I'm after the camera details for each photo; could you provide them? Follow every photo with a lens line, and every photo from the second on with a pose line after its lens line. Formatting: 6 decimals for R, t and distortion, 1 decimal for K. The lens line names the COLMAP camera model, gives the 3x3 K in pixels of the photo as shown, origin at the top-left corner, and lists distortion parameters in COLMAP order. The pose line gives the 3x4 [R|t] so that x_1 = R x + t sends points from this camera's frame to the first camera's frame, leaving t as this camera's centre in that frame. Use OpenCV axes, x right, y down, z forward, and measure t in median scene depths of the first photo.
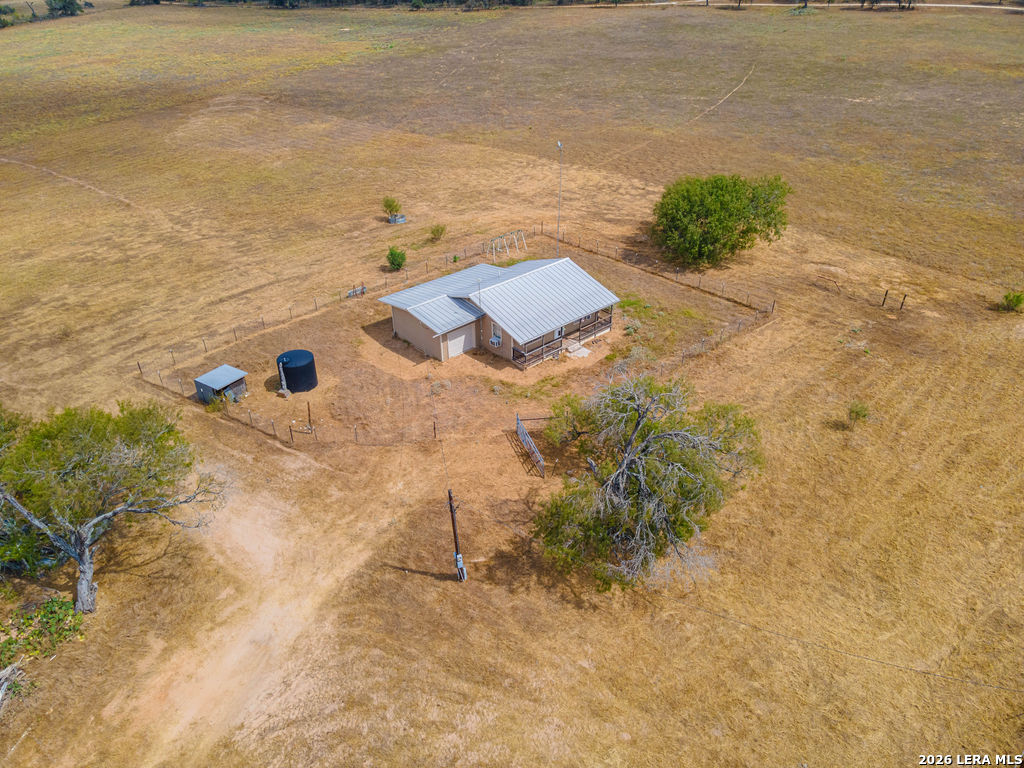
lens RADIAL K [[737.7, 0, 507.1], [0, 737.7, 386.4], [0, 0, 1]] dist [0.027395, 0.043209]
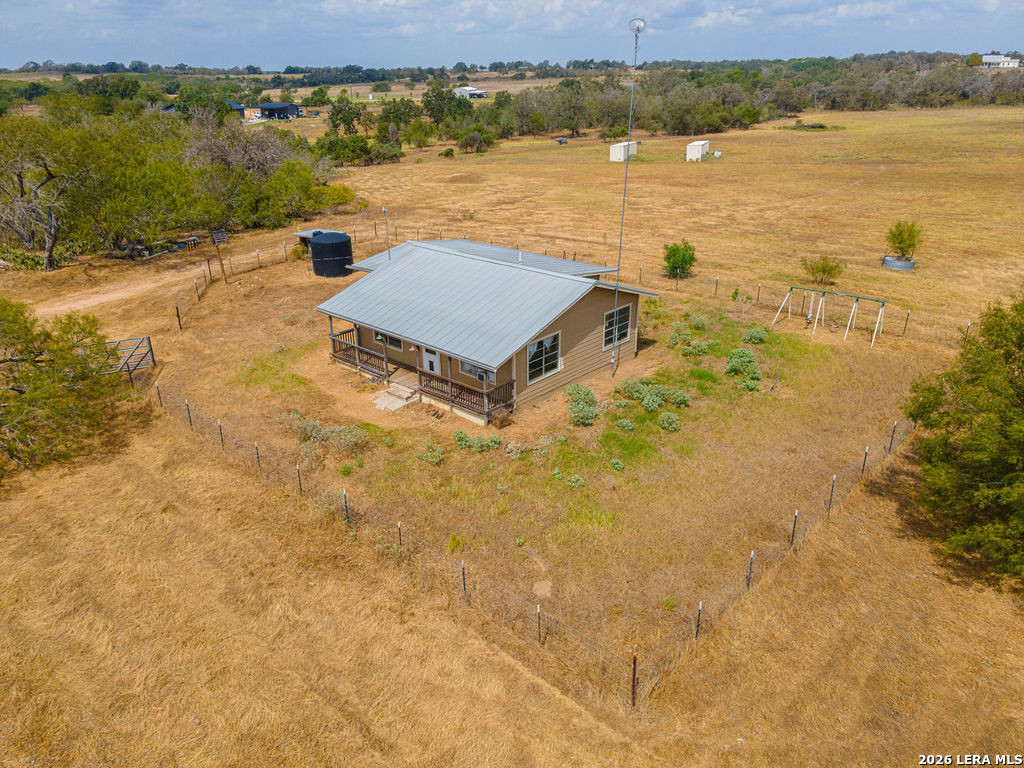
lens RADIAL K [[737.7, 0, 507.1], [0, 737.7, 386.4], [0, 0, 1]] dist [0.027395, 0.043209]
pose [[0.090336, 0.403778, -0.910386, 0.569107], [-0.508103, 0.804889, 0.306570, -0.252650], [0.856546, 0.434875, 0.277871, 0.911929]]
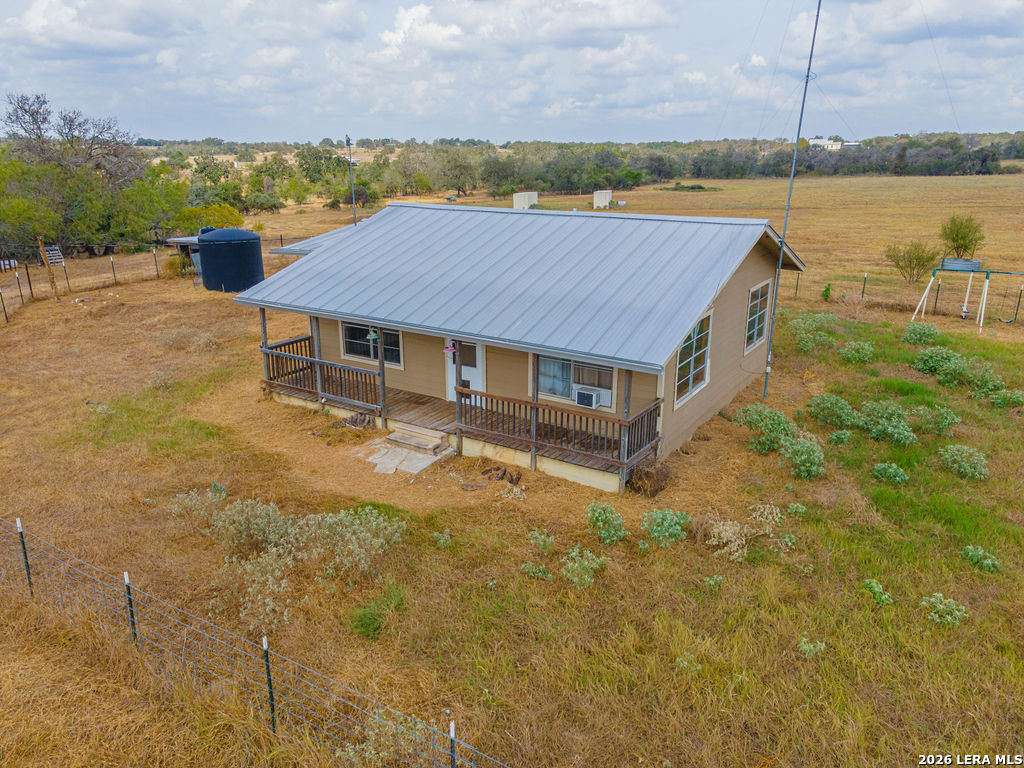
lens RADIAL K [[737.7, 0, 507.1], [0, 737.7, 386.4], [0, 0, 1]] dist [0.027395, 0.043209]
pose [[0.260454, 0.306915, -0.915405, 0.341611], [-0.504774, 0.851514, 0.141874, -0.123556], [0.823023, 0.425121, 0.376703, 0.910615]]
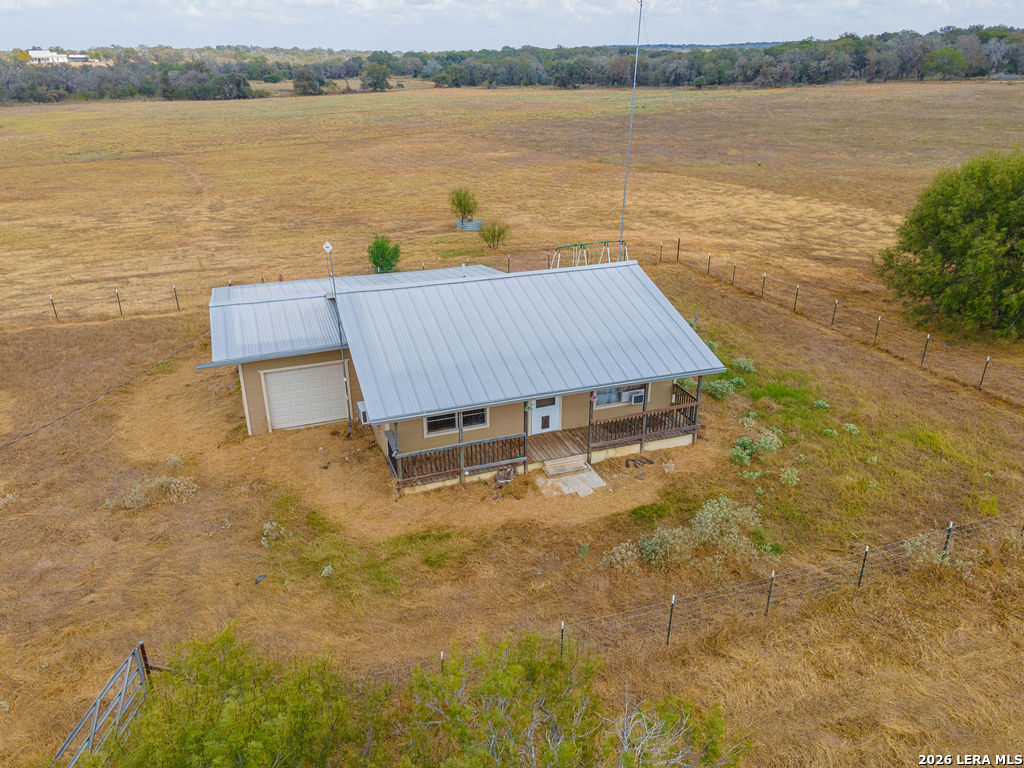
lens RADIAL K [[747.0, 0, 504.9], [0, 747.0, 371.3], [0, 0, 1]] dist [0.035217, 0.028995]
pose [[0.927116, 0.157384, -0.340126, 0.184483], [-0.205686, 0.972332, -0.110740, -0.050669], [0.313287, 0.172628, 0.933837, 0.618017]]
